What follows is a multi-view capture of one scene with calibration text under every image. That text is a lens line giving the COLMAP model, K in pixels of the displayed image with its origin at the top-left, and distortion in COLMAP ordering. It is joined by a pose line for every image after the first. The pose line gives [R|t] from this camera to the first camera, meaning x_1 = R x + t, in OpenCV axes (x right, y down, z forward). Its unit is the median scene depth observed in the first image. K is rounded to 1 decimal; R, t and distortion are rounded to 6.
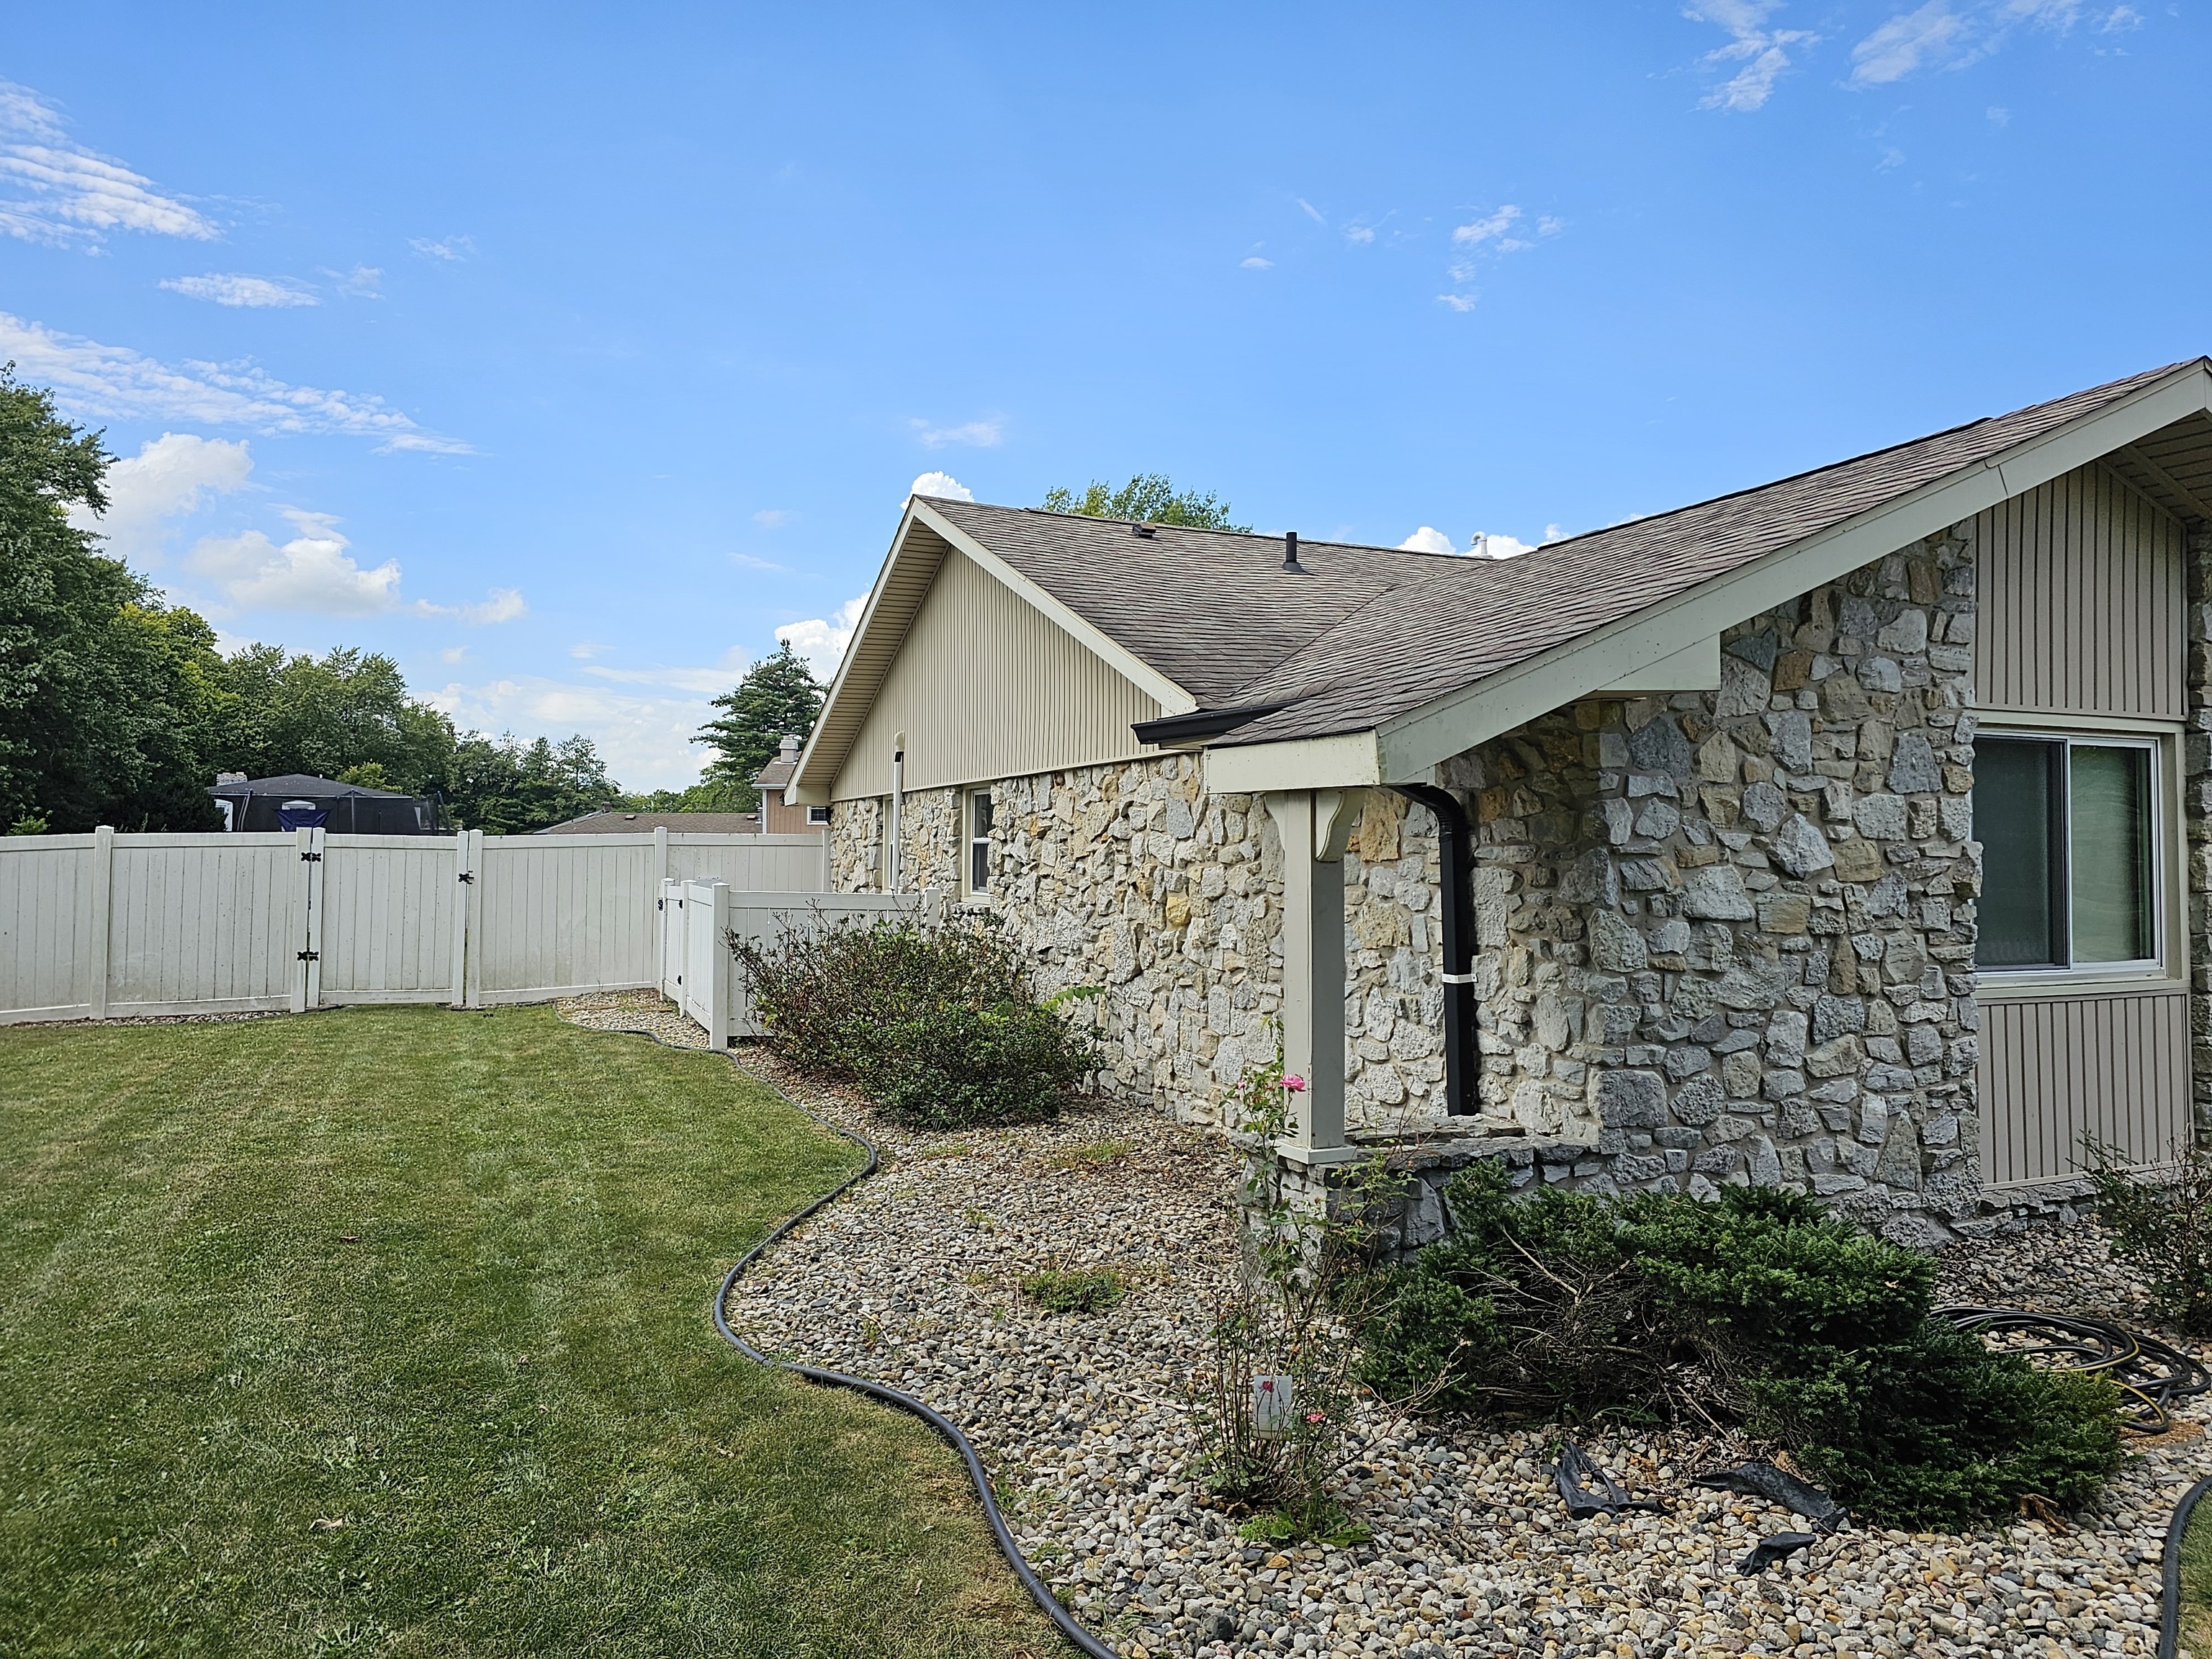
lens RADIAL K [[1488.6, 0, 1121.5], [0, 1488.6, 836.3], [0, 0, 1]] dist [0.074070, -0.057999]
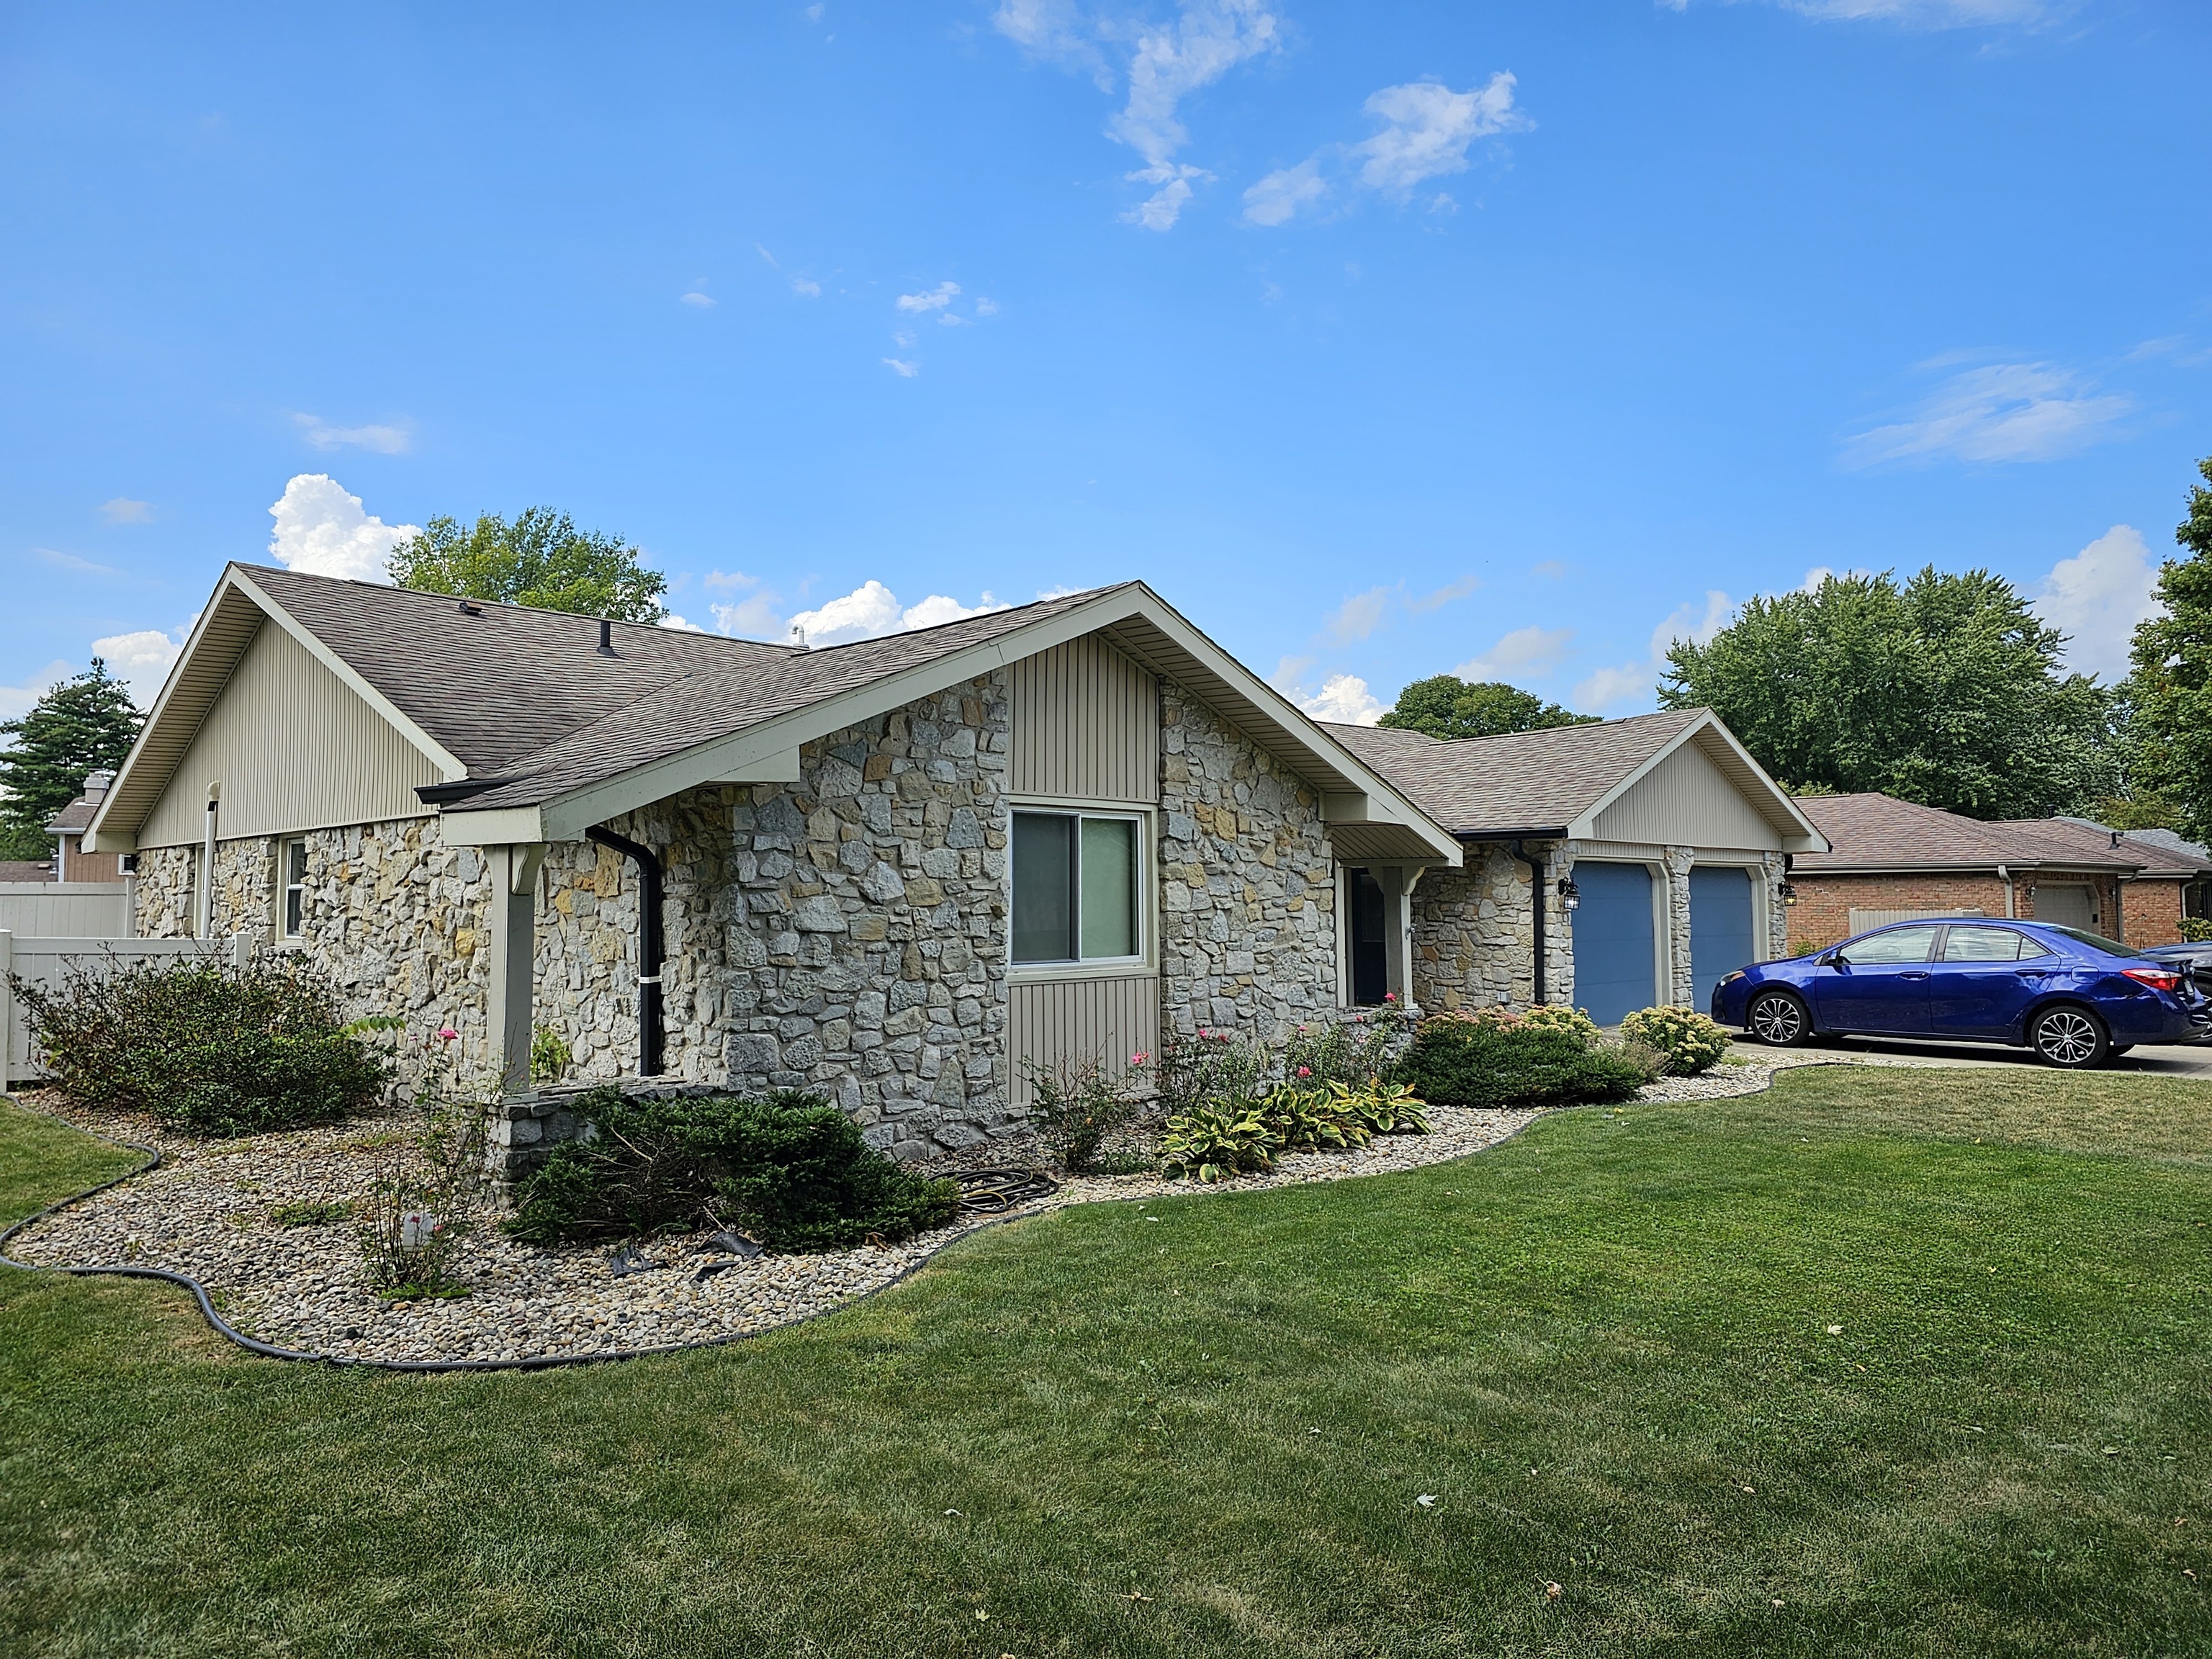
lens RADIAL K [[1489.7, 0, 1149.0], [0, 1489.7, 818.3], [0, 0, 1]] dist [0.086908, -0.117893]
pose [[0.925432, 0.012013, 0.378722, 0.071554], [0.004834, 0.999042, -0.043502, 0.004623], [-0.378882, 0.042089, 0.924487, -0.277513]]
